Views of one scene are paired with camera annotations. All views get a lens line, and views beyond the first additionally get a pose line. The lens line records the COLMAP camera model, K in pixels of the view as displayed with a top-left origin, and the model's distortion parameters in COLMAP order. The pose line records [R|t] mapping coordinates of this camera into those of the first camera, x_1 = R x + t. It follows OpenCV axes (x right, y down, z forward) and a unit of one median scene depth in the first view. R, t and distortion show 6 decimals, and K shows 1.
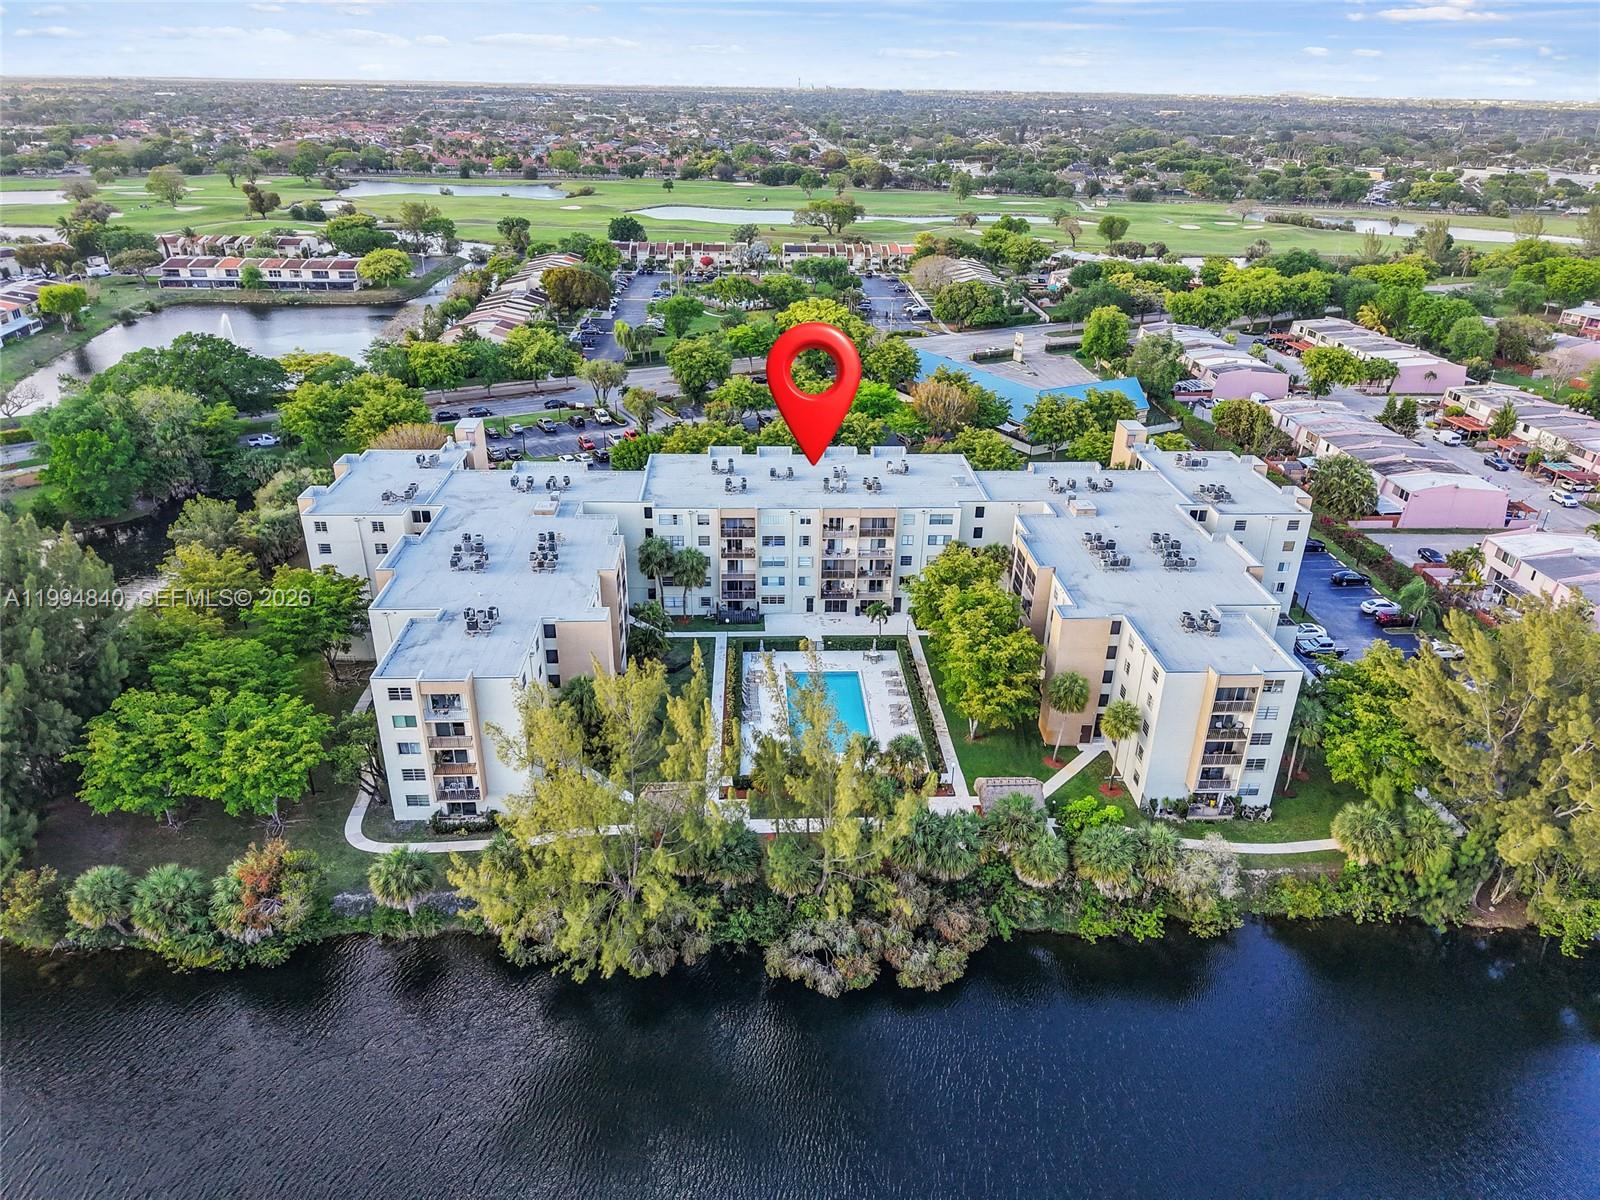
lens RADIAL K [[1083.5, 0, 800.0], [0, 1083.5, 600.0], [0, 0, 1]] dist [0.039937, -0.049984]
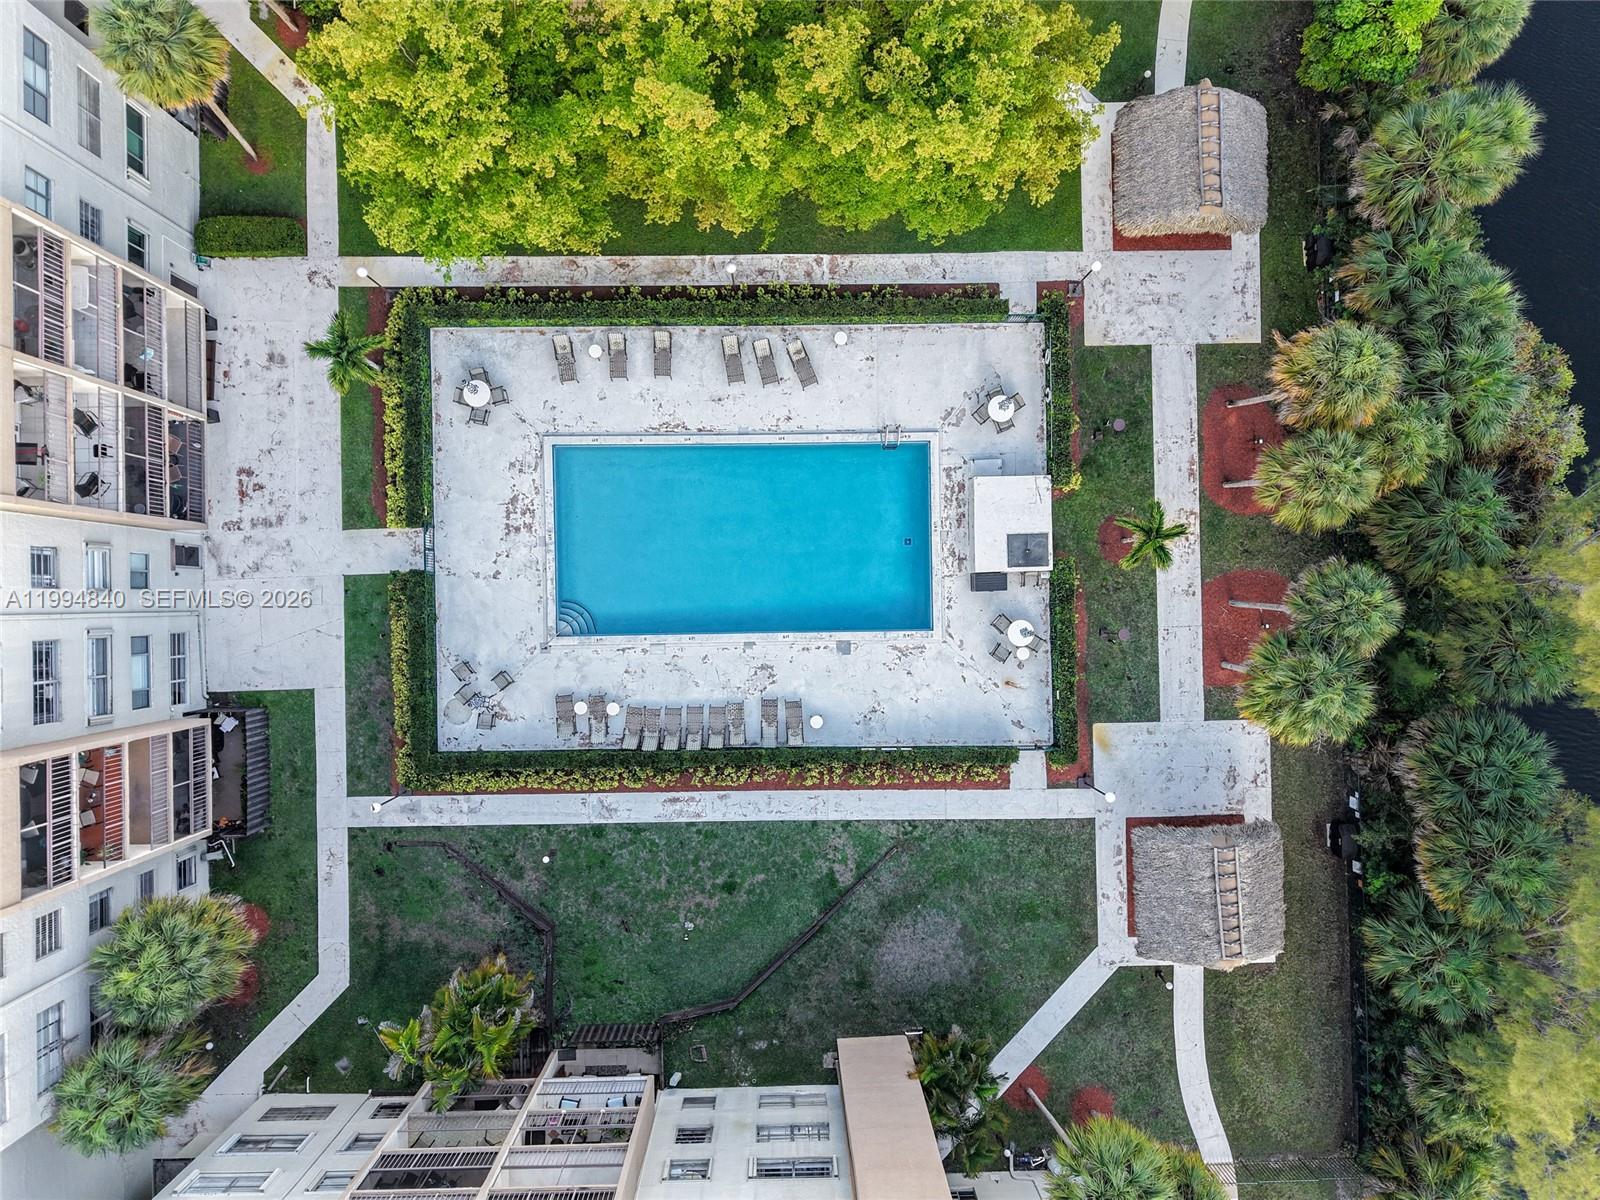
lens RADIAL K [[1083.5, 0, 800.0], [0, 1083.5, 600.0], [0, 0, 1]] dist [0.039937, -0.049984]
pose [[0.021903, -0.998186, 0.056075, -0.014194], [0.426020, 0.060060, 0.902718, -0.155041], [-0.904449, 0.004117, 0.426563, 0.489969]]
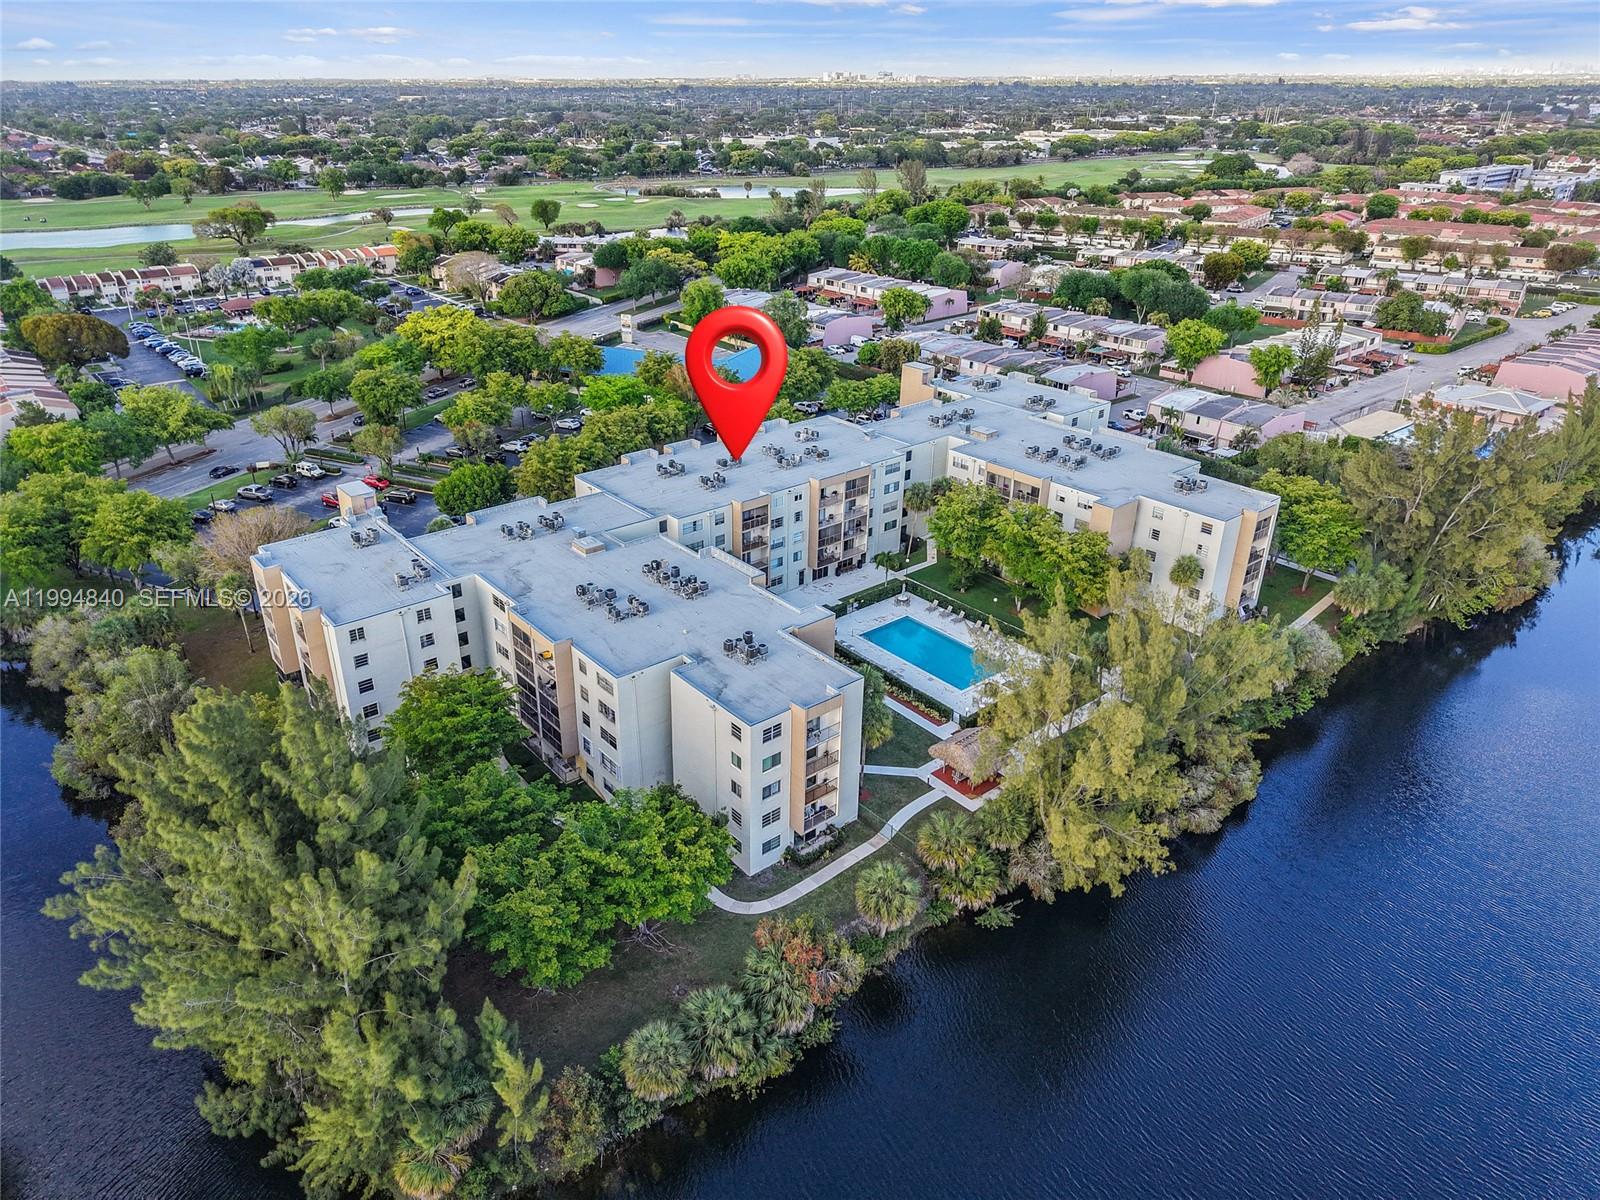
lens RADIAL K [[1083.5, 0, 800.0], [0, 1083.5, 600.0], [0, 0, 1]] dist [0.039937, -0.049984]
pose [[0.803993, -0.277172, 0.526089, -0.387430], [0.271272, 0.958258, 0.090292, -0.049427], [-0.529156, 0.070119, 0.845622, 0.090174]]
